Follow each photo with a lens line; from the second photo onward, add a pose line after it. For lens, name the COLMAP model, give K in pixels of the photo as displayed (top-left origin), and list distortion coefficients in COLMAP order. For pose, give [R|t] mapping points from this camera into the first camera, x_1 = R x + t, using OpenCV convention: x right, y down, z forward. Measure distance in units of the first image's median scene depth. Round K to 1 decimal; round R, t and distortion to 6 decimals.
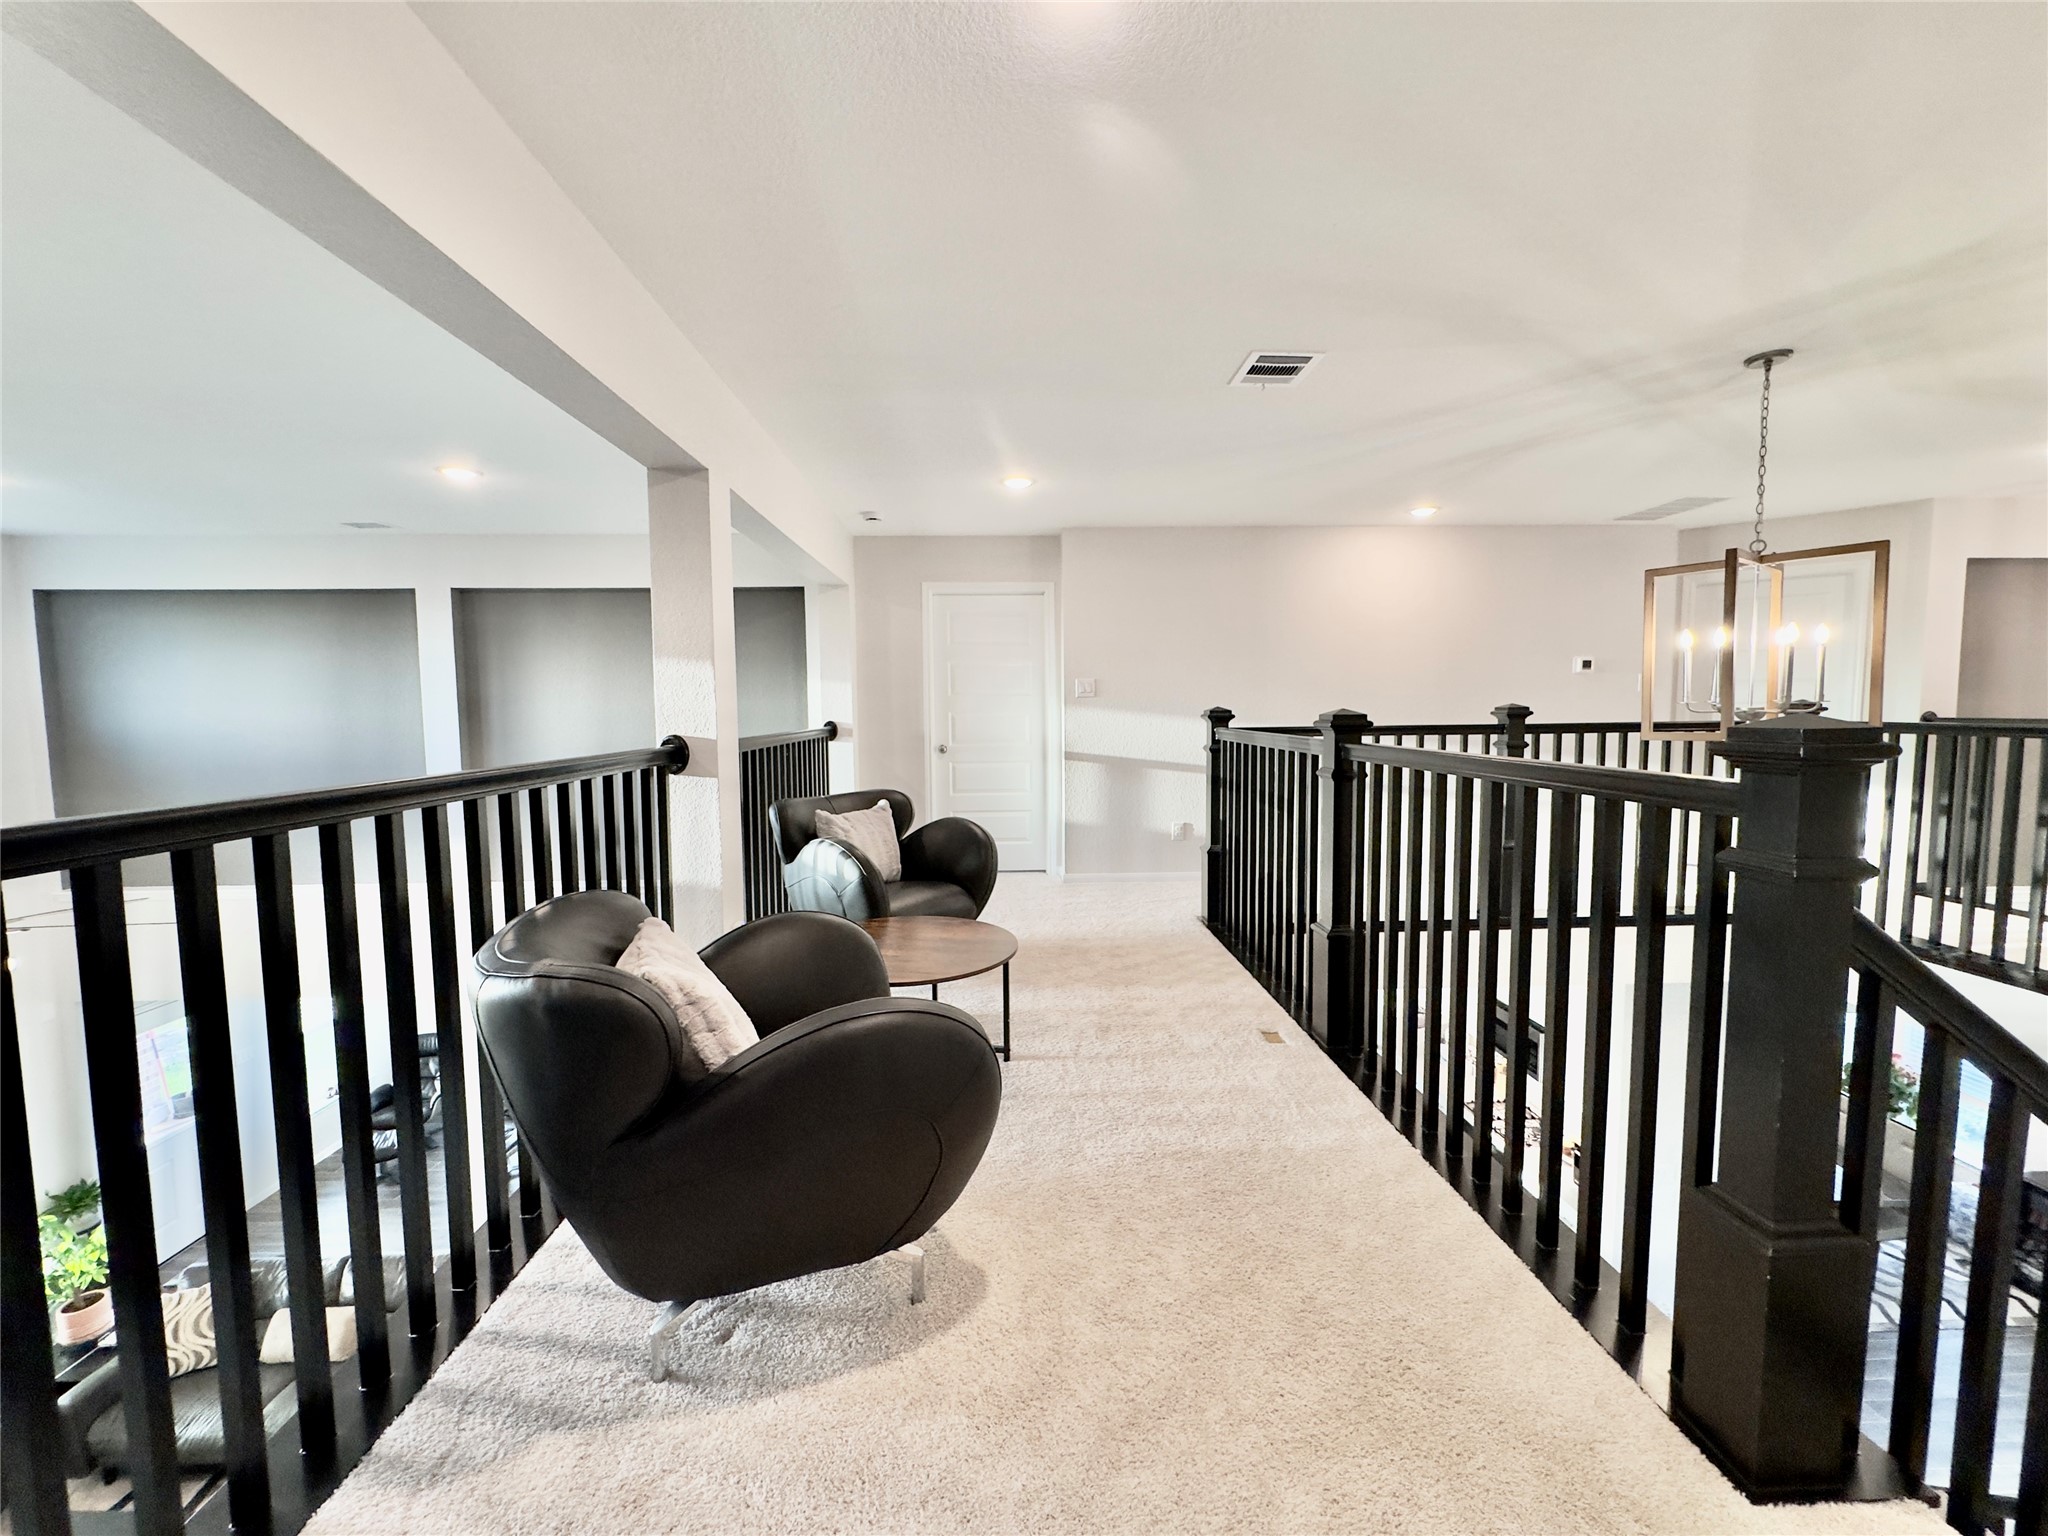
lens RADIAL K [[819.7, 0, 1022.1], [0, 819.7, 768.8], [0, 0, 1]] dist [-0.002719, -0.000267]
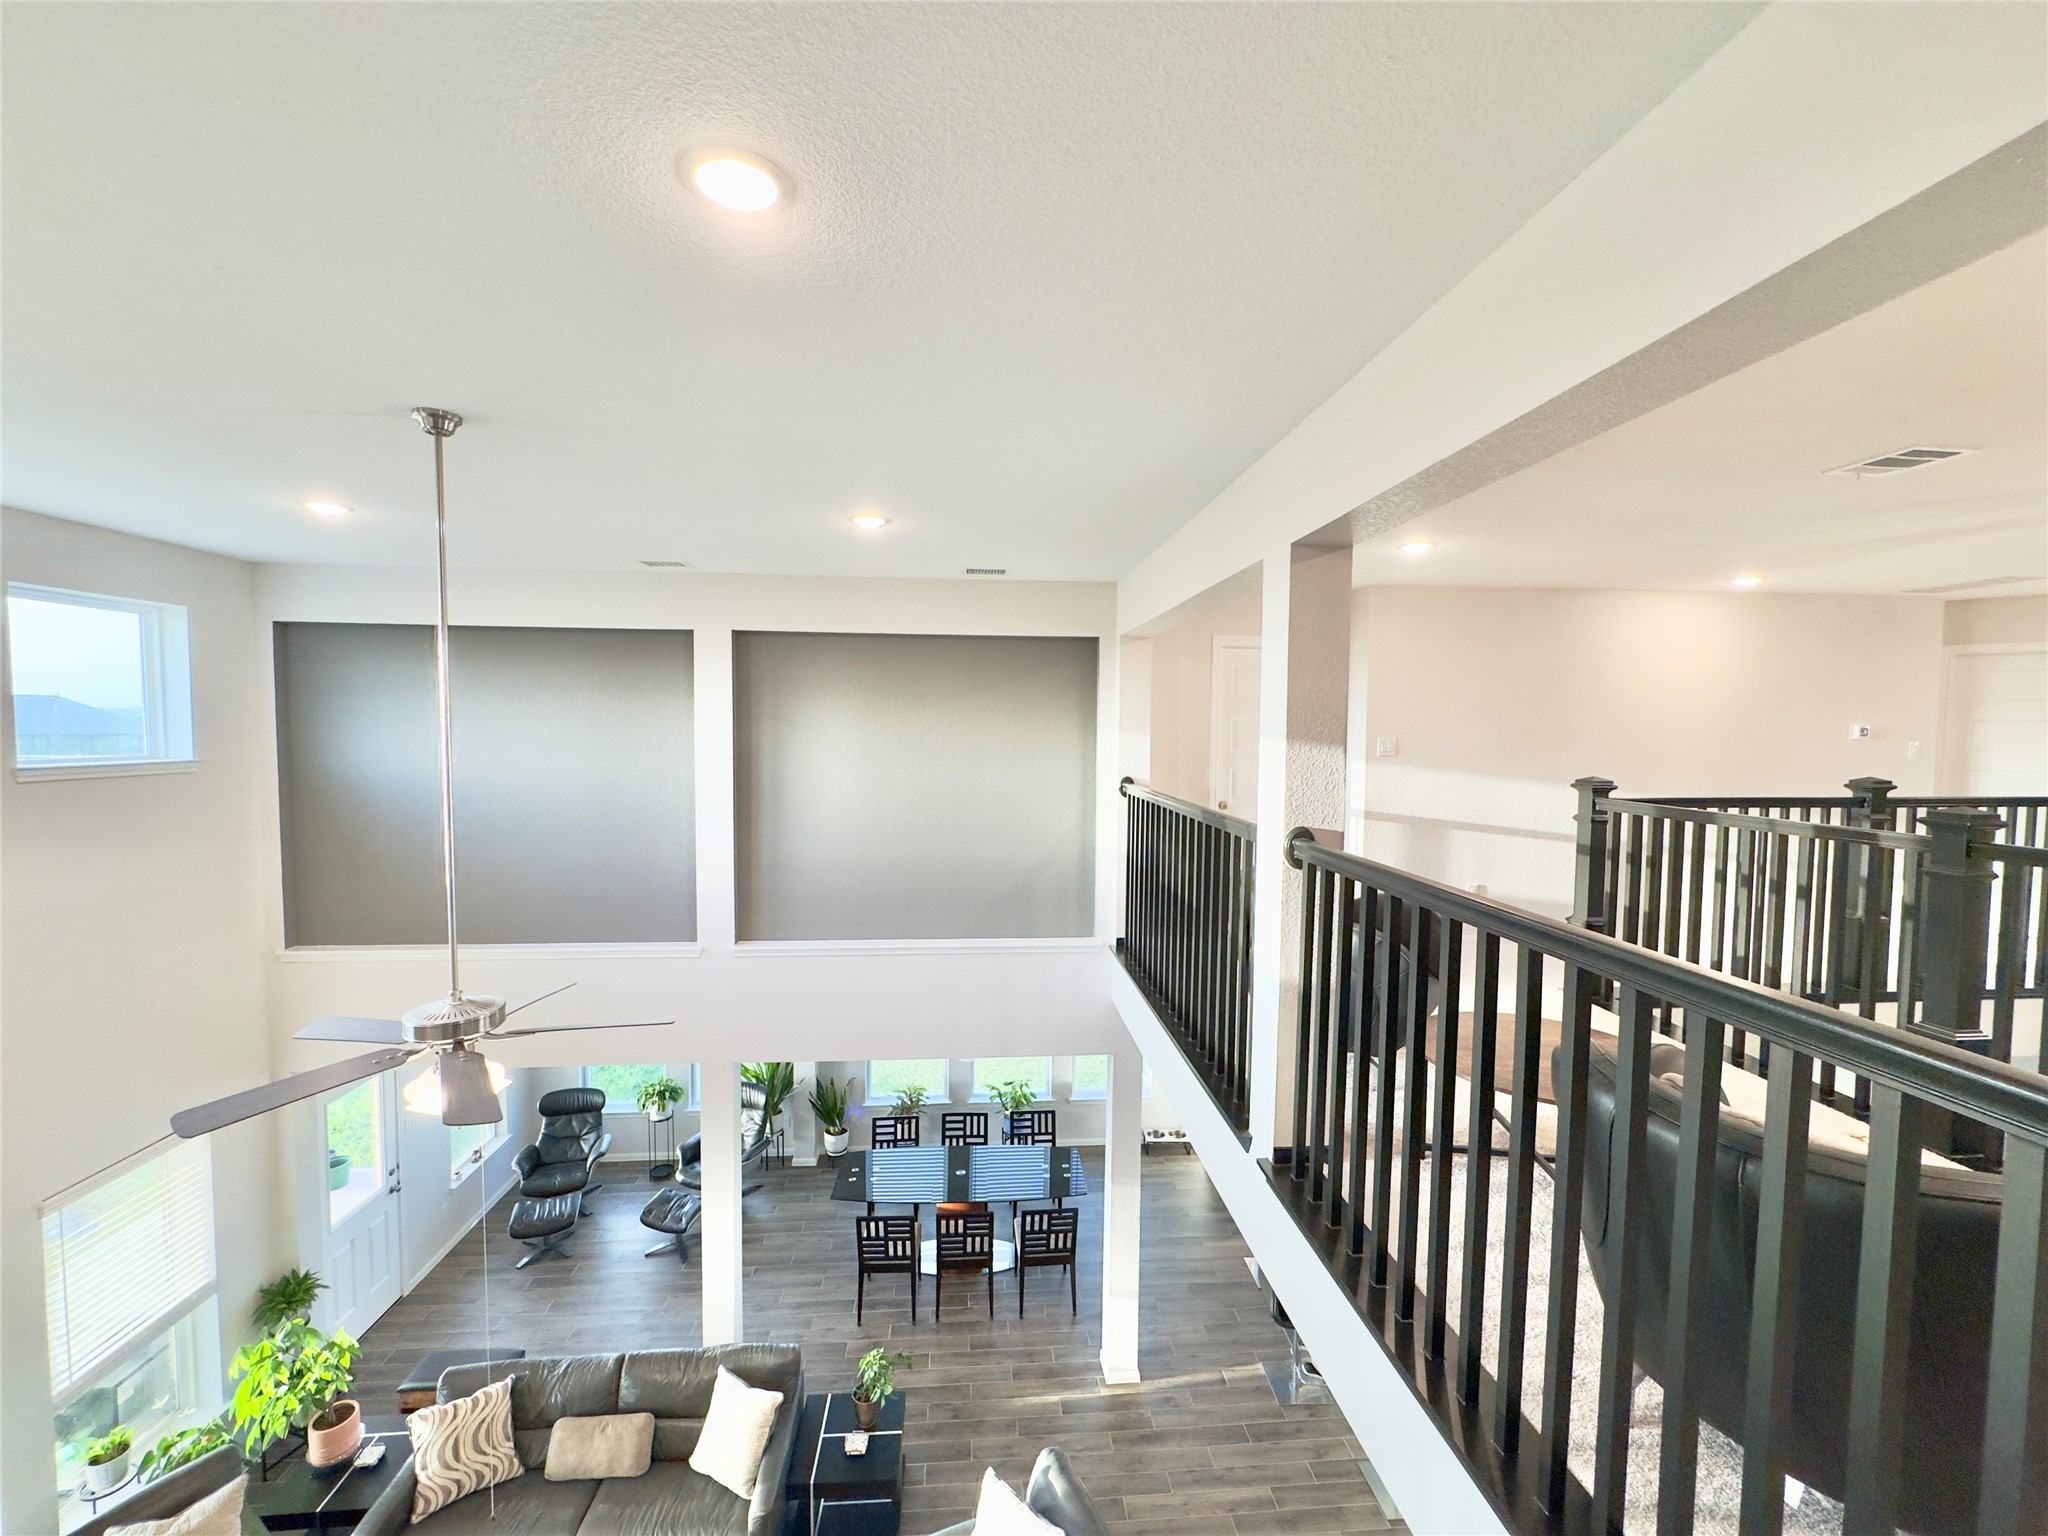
lens RADIAL K [[819.7, 0, 1025.7], [0, 819.7, 770.1], [0, 0, 1]] dist [-0.002719, -0.000267]
pose [[0.998634, 0.015514, 0.049892, -0.481512], [-0.014216, 0.999554, -0.026272, -0.046408], [-0.050278, 0.025527, 0.998409, 0.049896]]
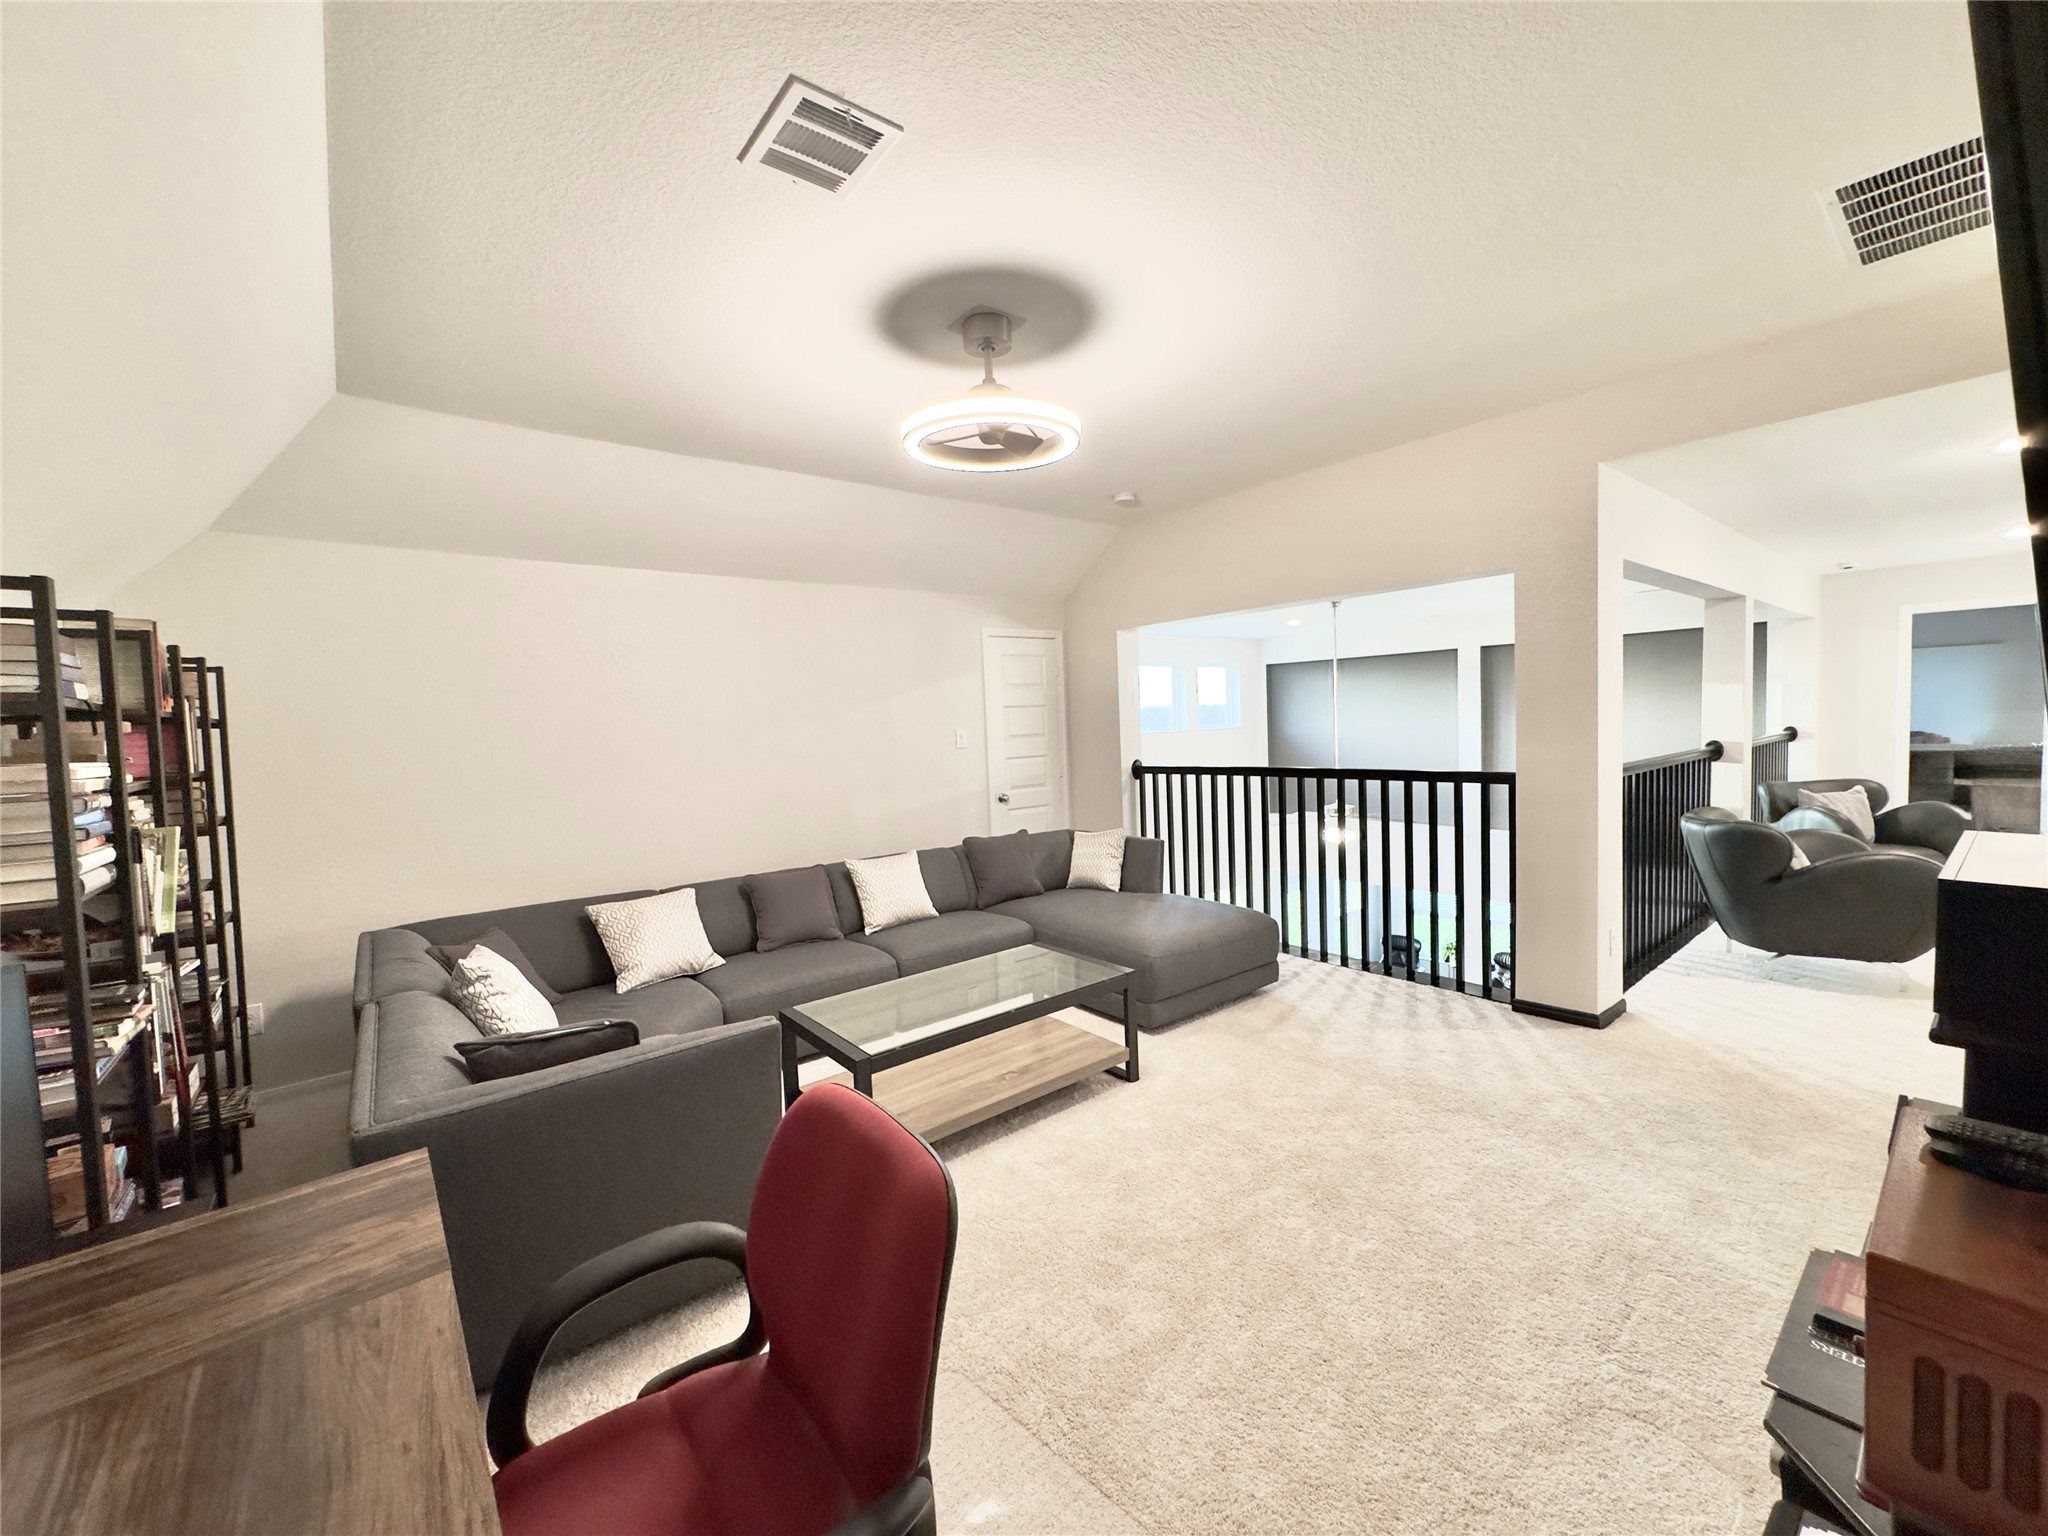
lens RADIAL K [[819.7, 0, 1016.9], [0, 819.7, 760.0], [0, 0, 1]] dist [-0.002719, -0.000267]
pose [[0.603342, 0.029056, -0.796953, 0.064231], [-0.030311, 0.999449, 0.013492, 0.015718], [0.796906, 0.016016, 0.603890, -0.863433]]
